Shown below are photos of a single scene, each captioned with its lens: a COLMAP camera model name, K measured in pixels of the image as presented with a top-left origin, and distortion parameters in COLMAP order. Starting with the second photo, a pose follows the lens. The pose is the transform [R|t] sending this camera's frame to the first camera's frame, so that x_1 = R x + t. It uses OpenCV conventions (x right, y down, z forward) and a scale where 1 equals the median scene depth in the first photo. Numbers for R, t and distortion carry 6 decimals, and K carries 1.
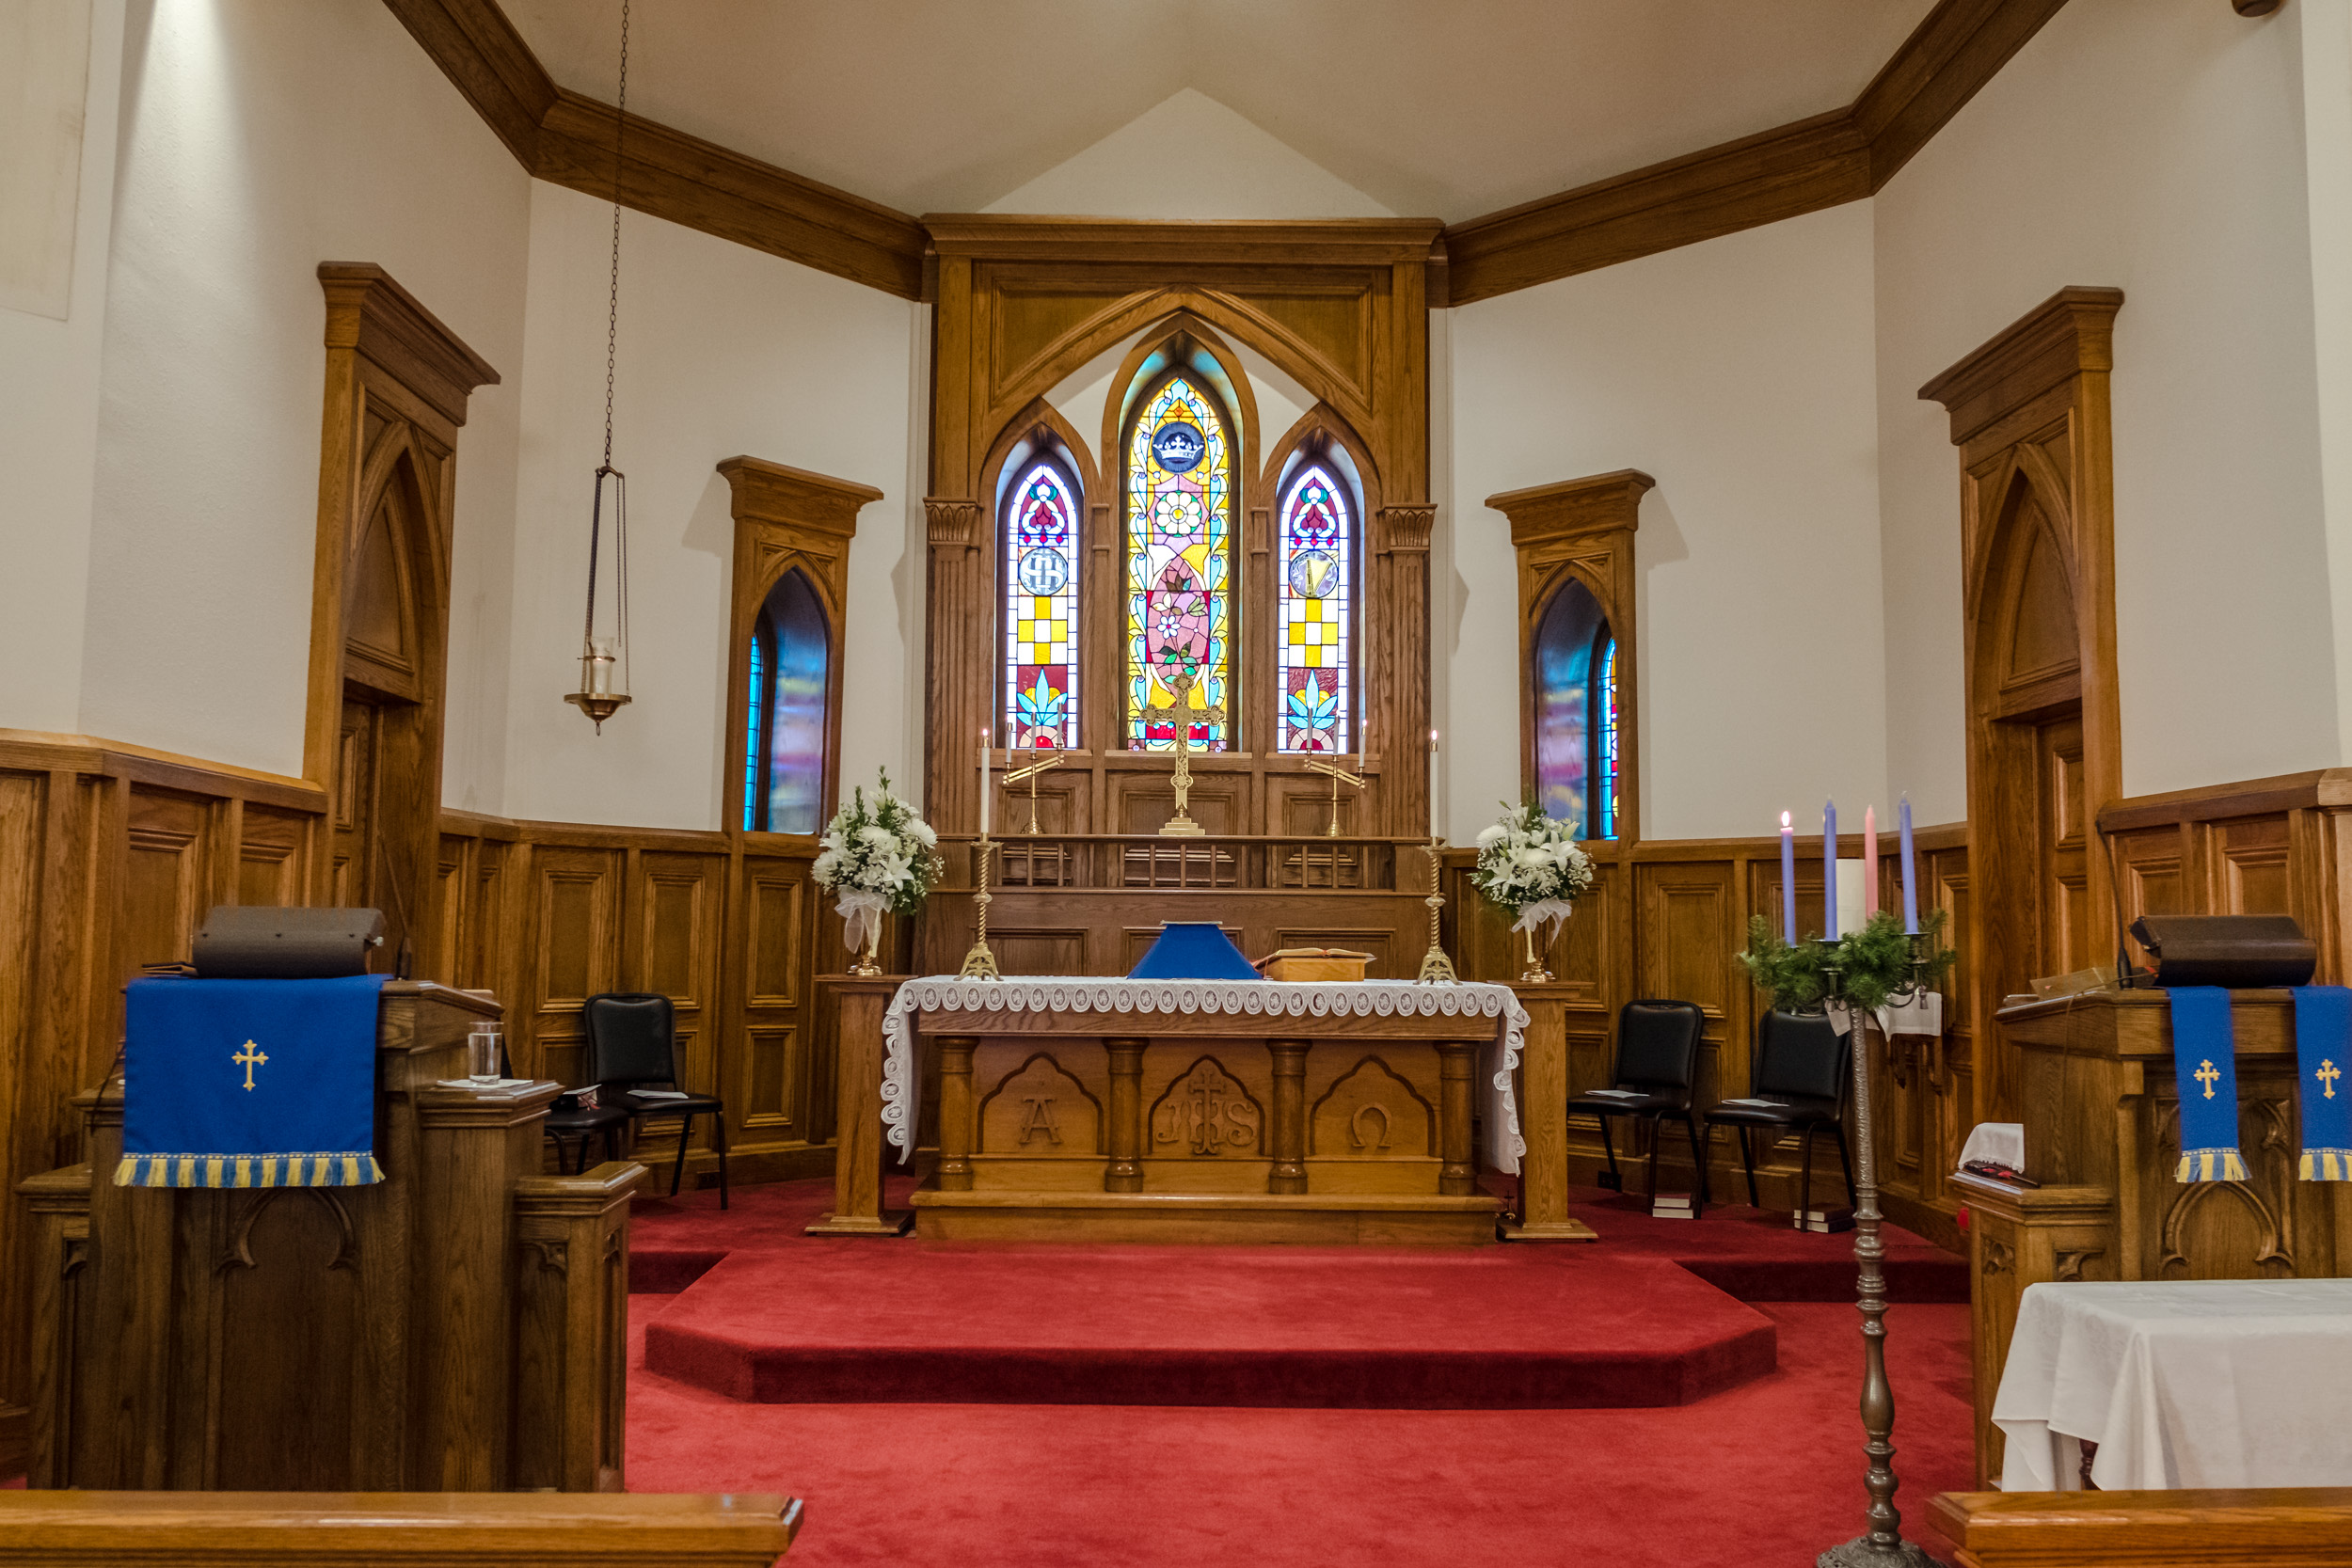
lens RADIAL K [[1885.1, 0, 1176.0], [0, 1885.1, 784.0], [0, 0, 1]] dist [-0.011650, -0.001819]
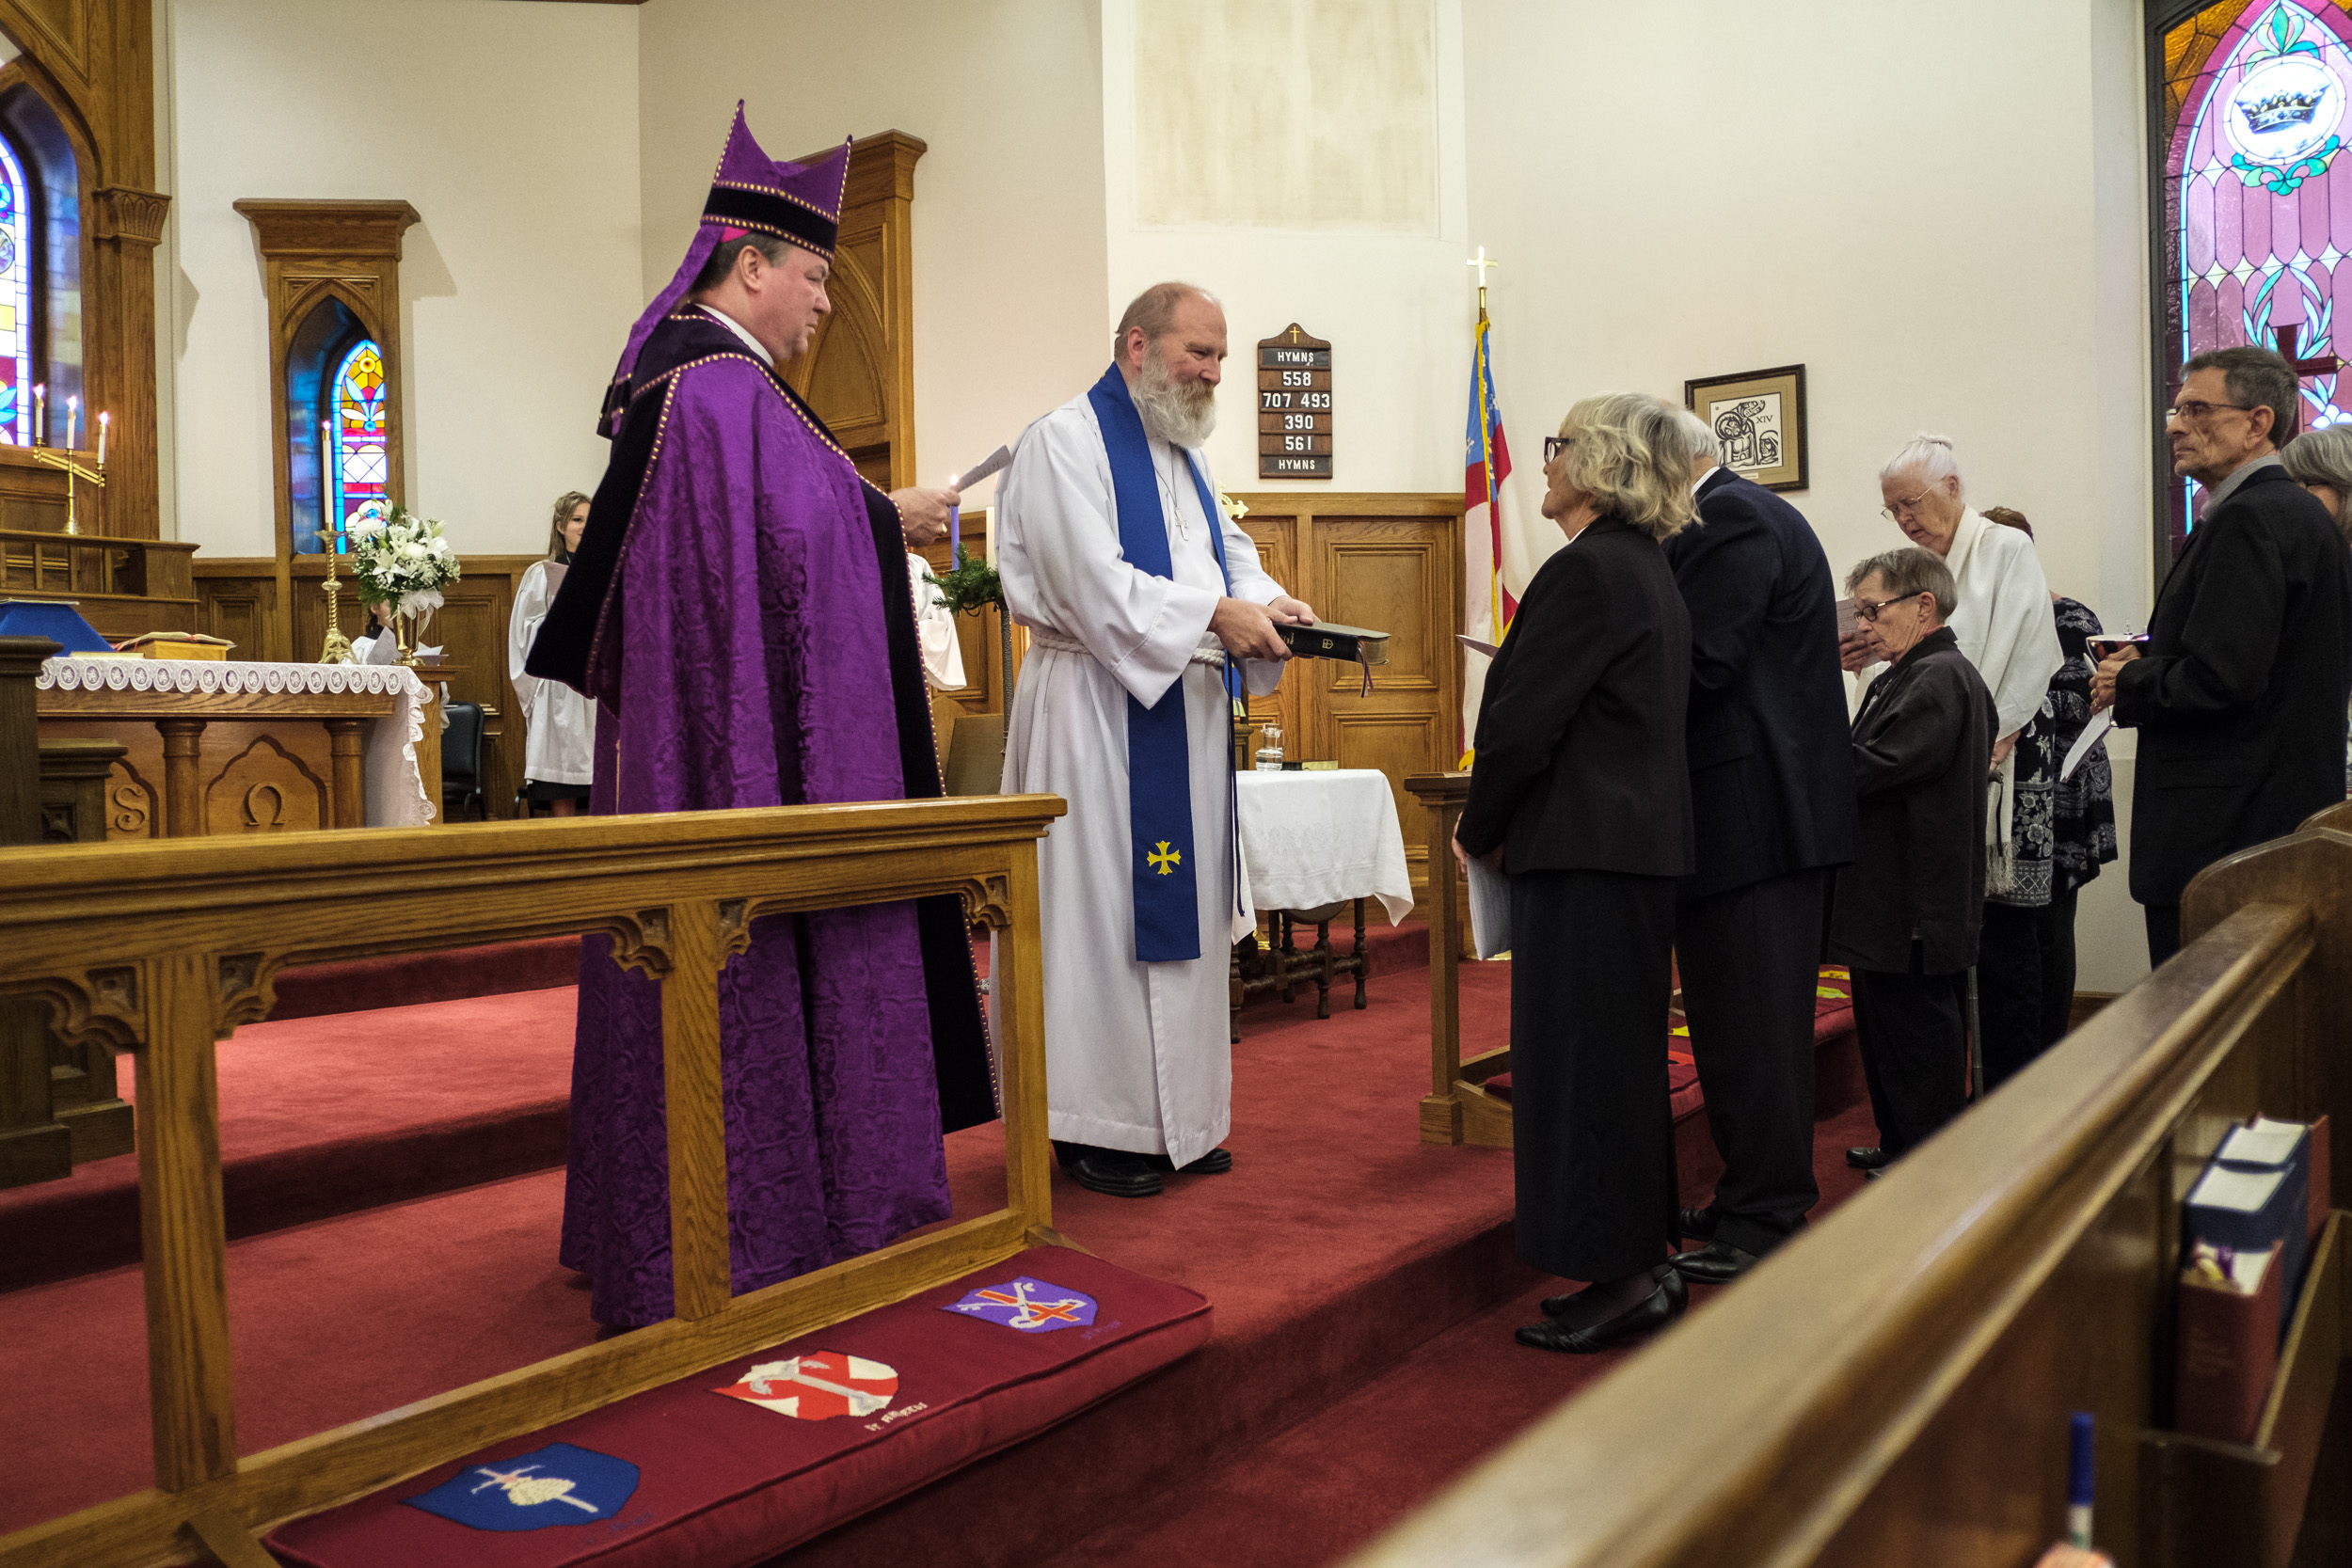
lens RADIAL K [[1813.0, 0, 1173.0], [0, 1813.0, 794.2], [0, 0, 1]] dist [-0.024083, 0.002138]
pose [[0.626643, -0.041540, 0.778198, -0.285254], [-0.041743, 0.995356, 0.086744, 0.057884], [-0.778187, -0.086842, 0.621999, 0.007472]]
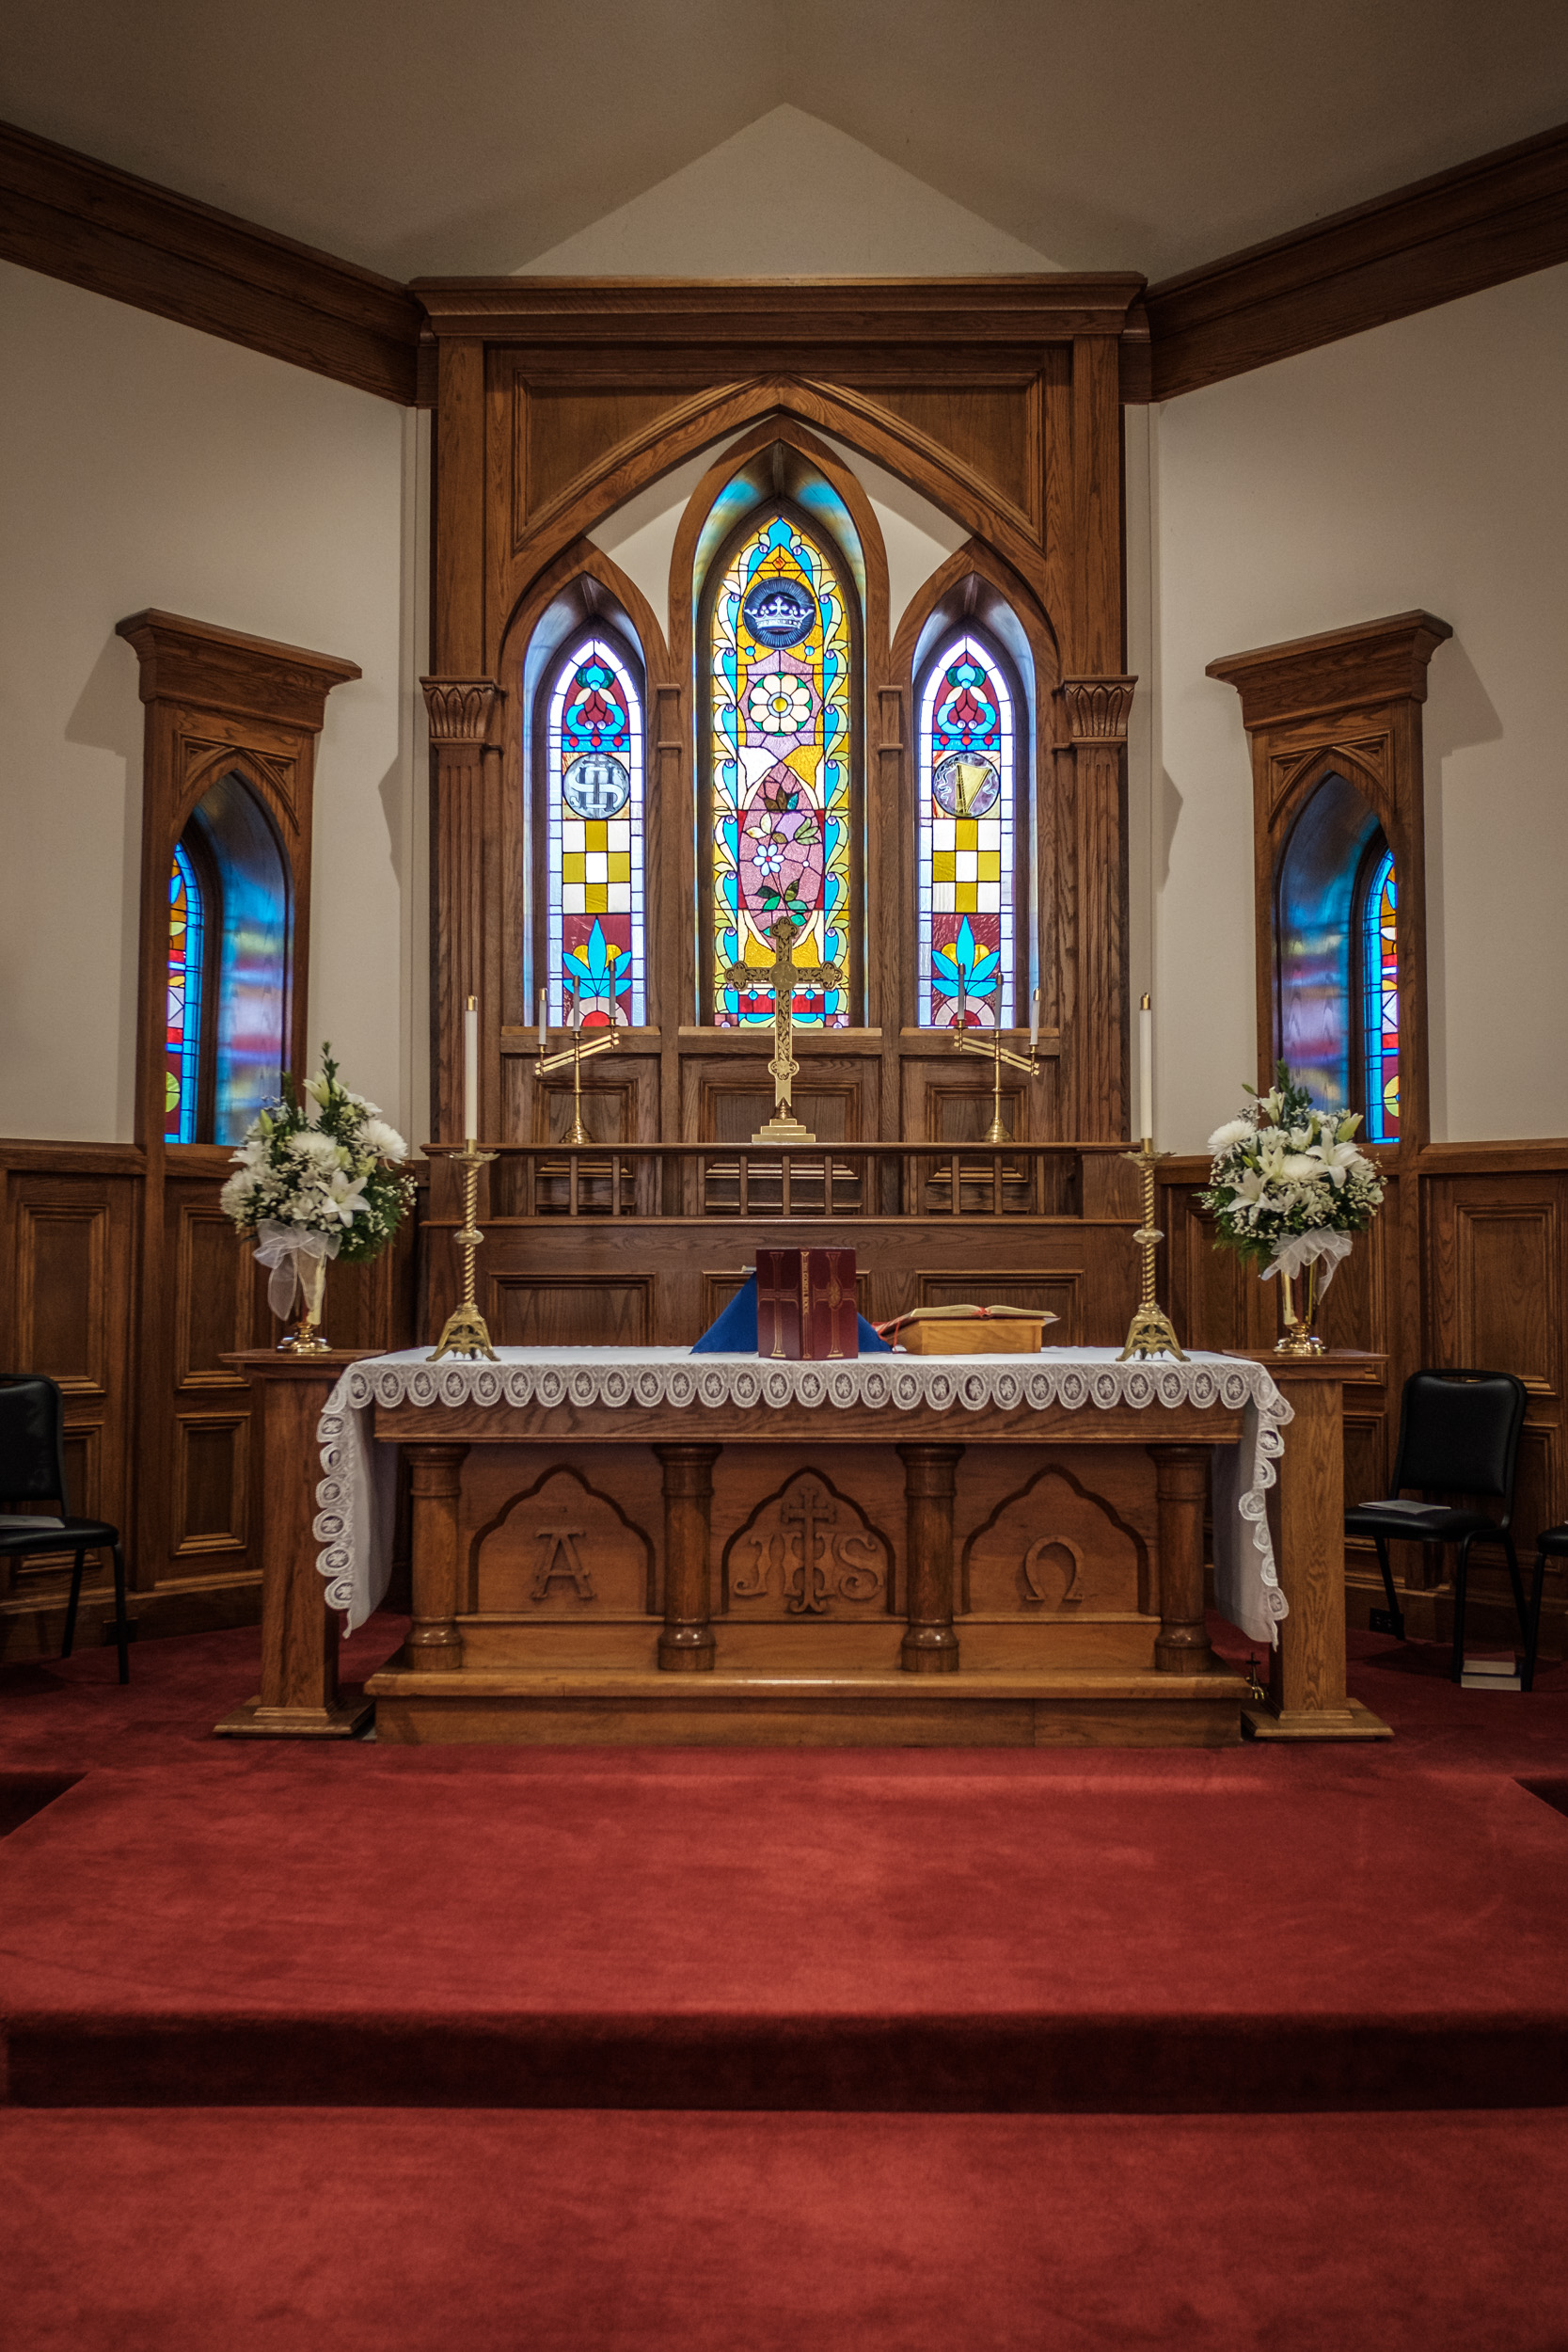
lens RADIAL K [[2076.2, 0, 774.8], [0, 2076.2, 1196.3], [0, 0, 1]] dist [-0.018660, -0.003954]
pose [[0.999668, -0.009976, -0.023773, 0.018975], [0.011123, 0.998757, 0.048590, 0.009315], [0.023259, -0.048838, 0.998536, 0.216747]]
